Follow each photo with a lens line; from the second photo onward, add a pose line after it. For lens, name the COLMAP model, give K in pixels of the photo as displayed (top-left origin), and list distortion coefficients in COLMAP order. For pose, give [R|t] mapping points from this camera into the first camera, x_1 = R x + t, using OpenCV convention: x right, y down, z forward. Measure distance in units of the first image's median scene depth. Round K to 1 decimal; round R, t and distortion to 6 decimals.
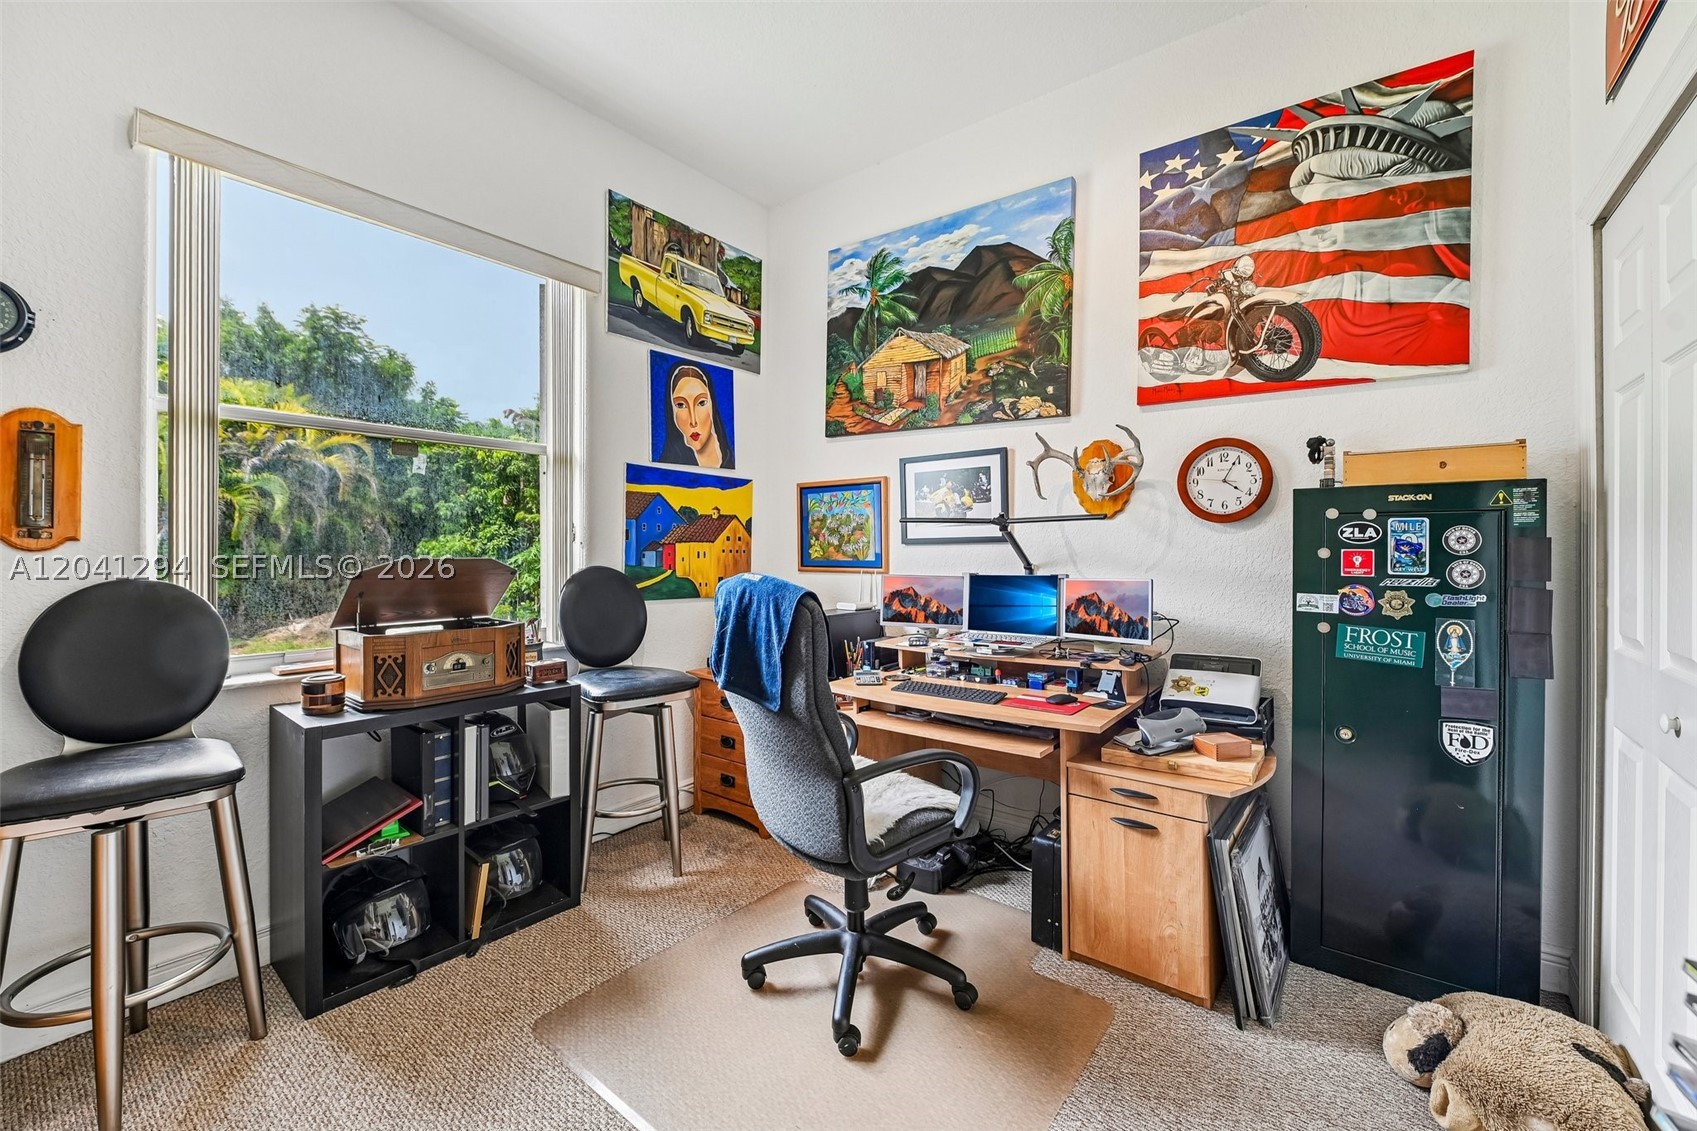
lens RADIAL K [[675.4, 0, 856.8], [0, 675.4, 556.4], [0, 0, 1]] dist [-0.007693, -0.001060]
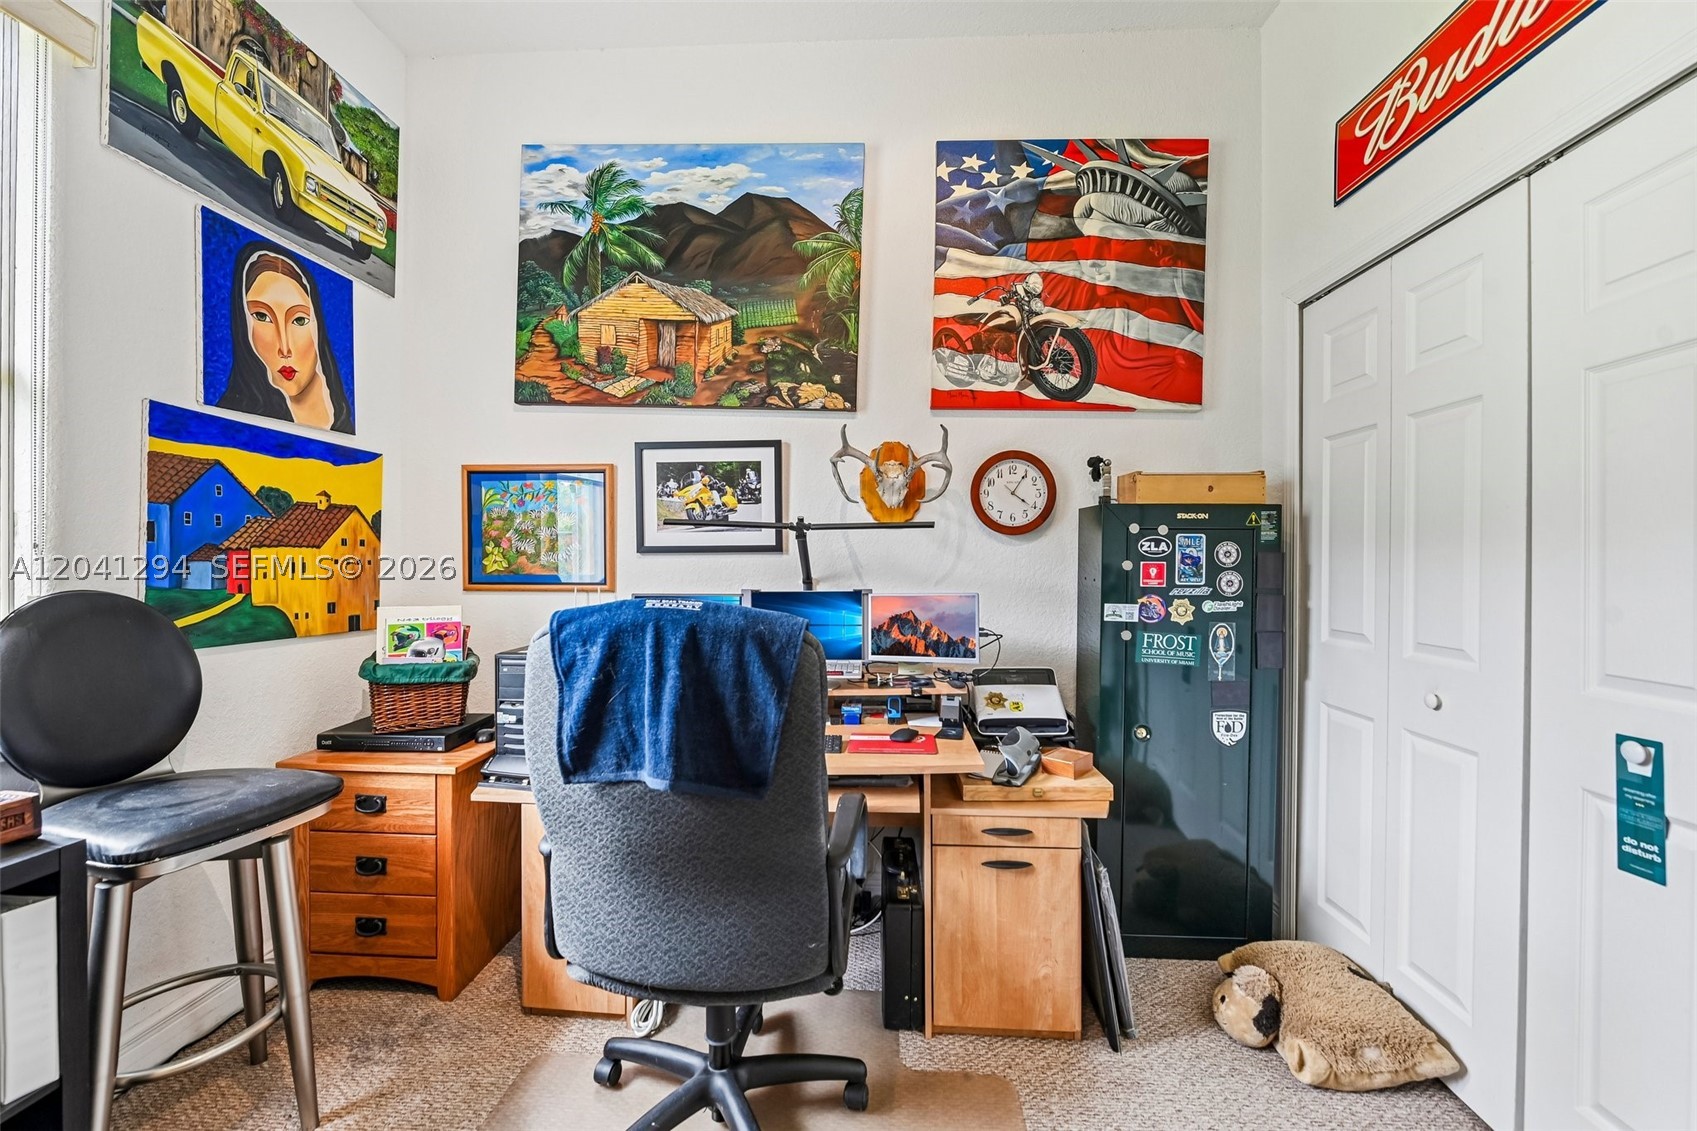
lens RADIAL K [[675.4, 0, 843.1], [0, 675.4, 568.3], [0, 0, 1]] dist [-0.007693, -0.001060]
pose [[0.829393, -0.003118, 0.558657, -0.202060], [0.002079, 0.999995, 0.002494, -0.002816], [-0.558662, -0.000907, 0.829395, 0.272005]]
